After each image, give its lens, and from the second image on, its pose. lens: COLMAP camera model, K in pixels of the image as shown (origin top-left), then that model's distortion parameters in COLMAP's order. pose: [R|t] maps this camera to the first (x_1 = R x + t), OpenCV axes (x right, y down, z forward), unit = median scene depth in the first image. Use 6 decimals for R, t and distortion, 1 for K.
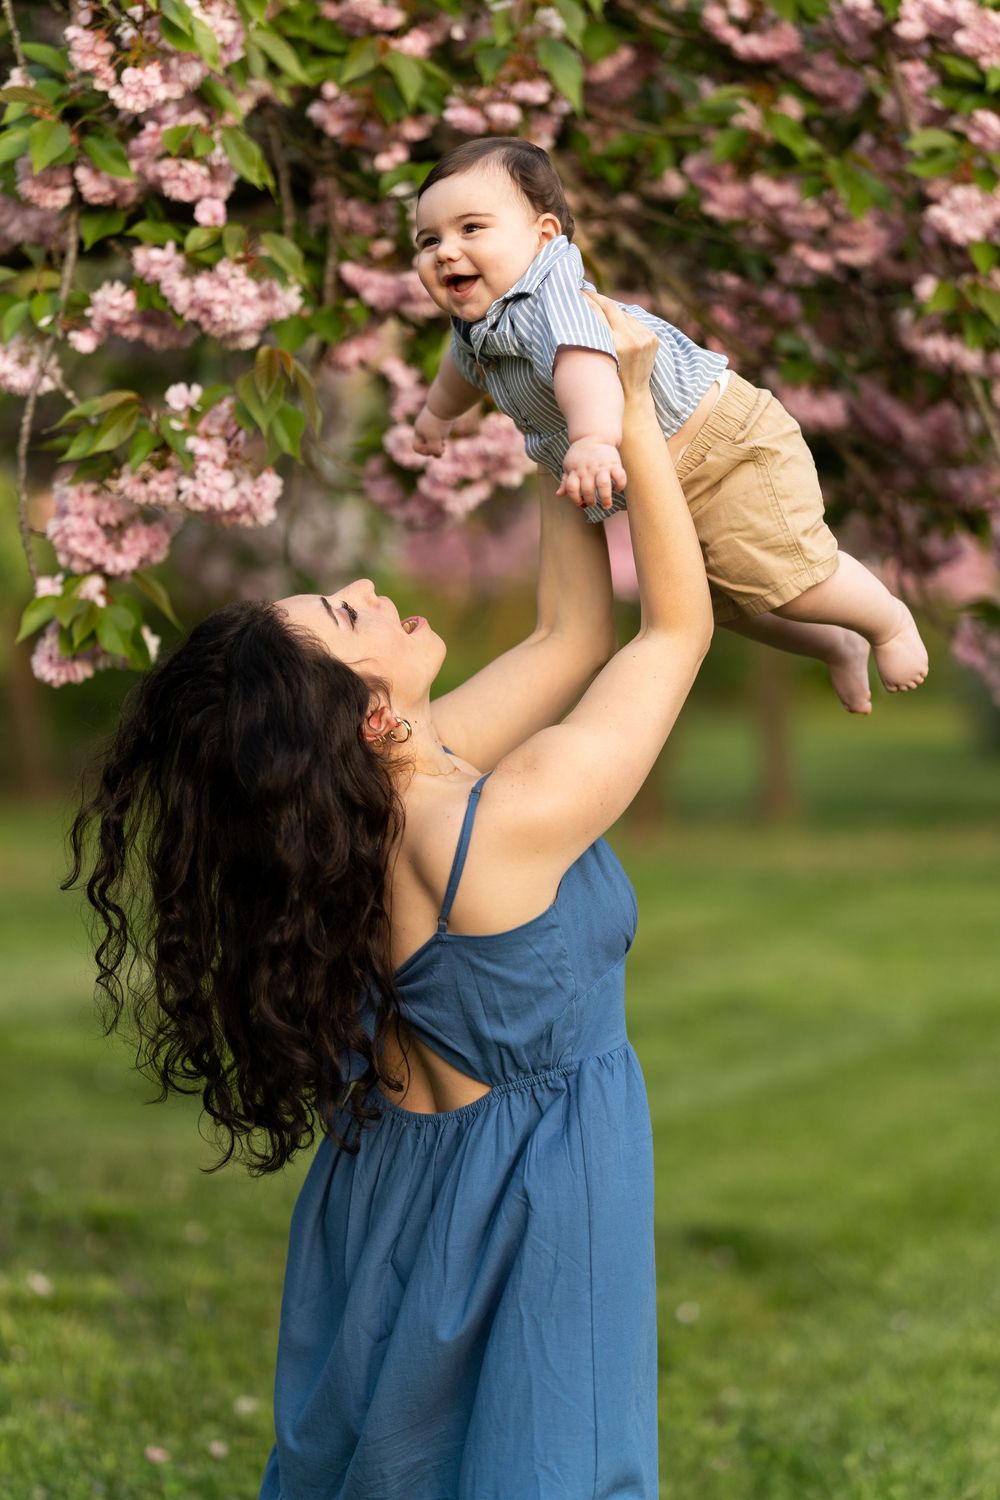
lens RADIAL K [[3669.7, 0, 487.9], [0, 3669.7, 743.2], [0, 0, 1]] dist [0.691698, 0.000000]
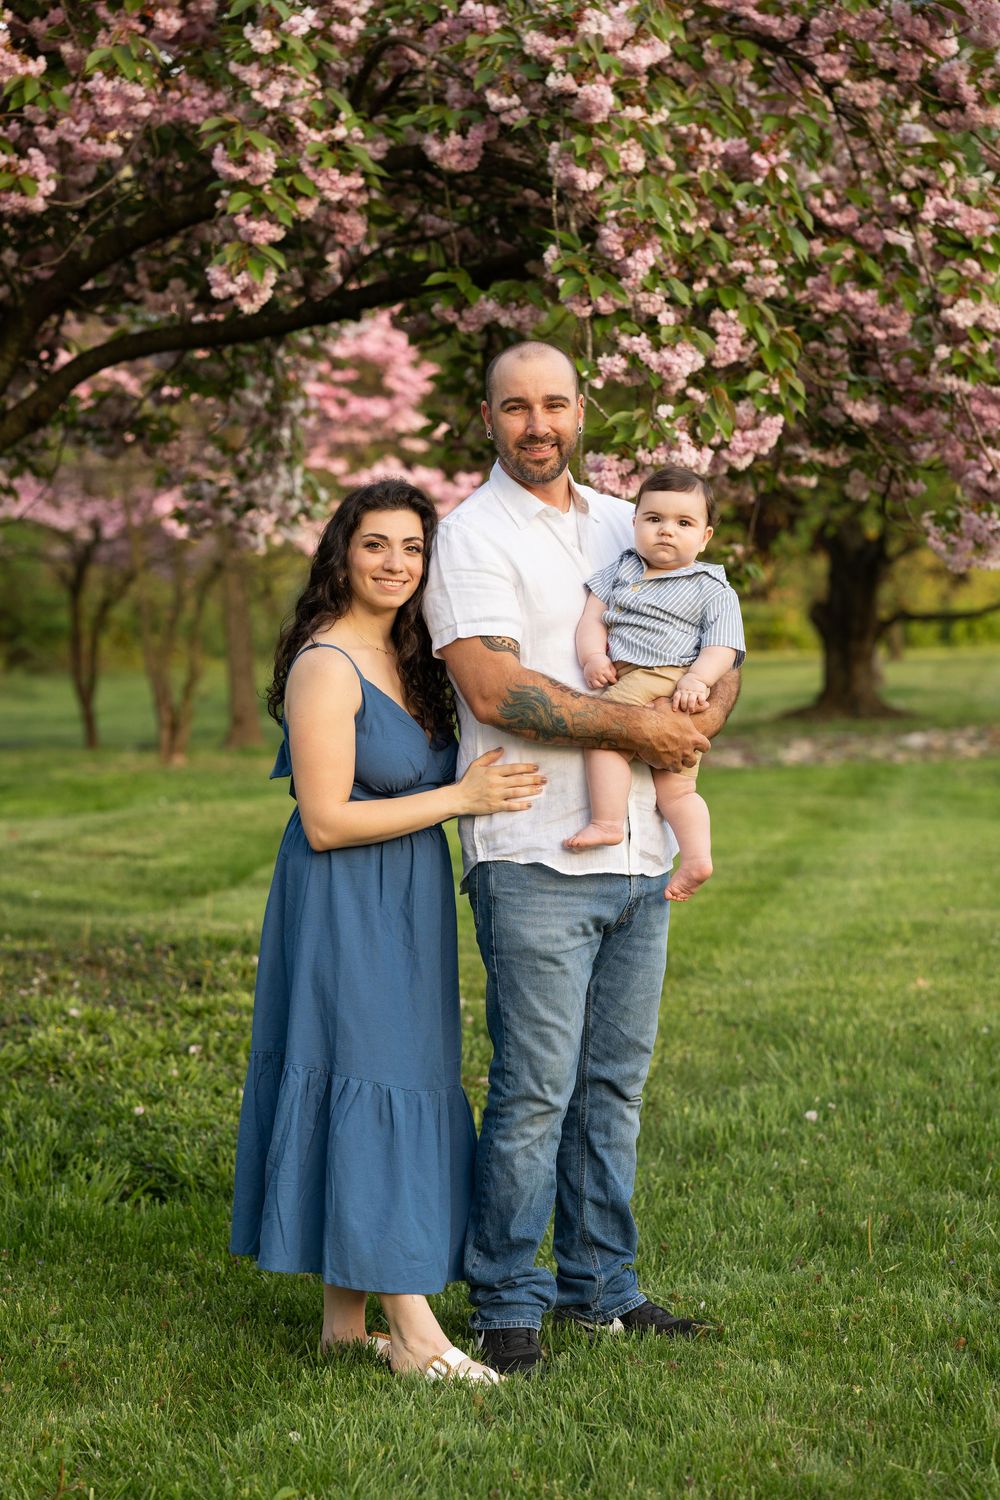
lens RADIAL K [[3669.7, 0, 505.1], [0, 3669.7, 750.0], [0, 0, 1]] dist [0.691698, 0.000000]
pose [[0.976184, -0.012066, 0.216608, -0.519394], [0.009469, 0.999870, 0.013024, 0.055559], [-0.216737, -0.010662, 0.976172, -0.819167]]
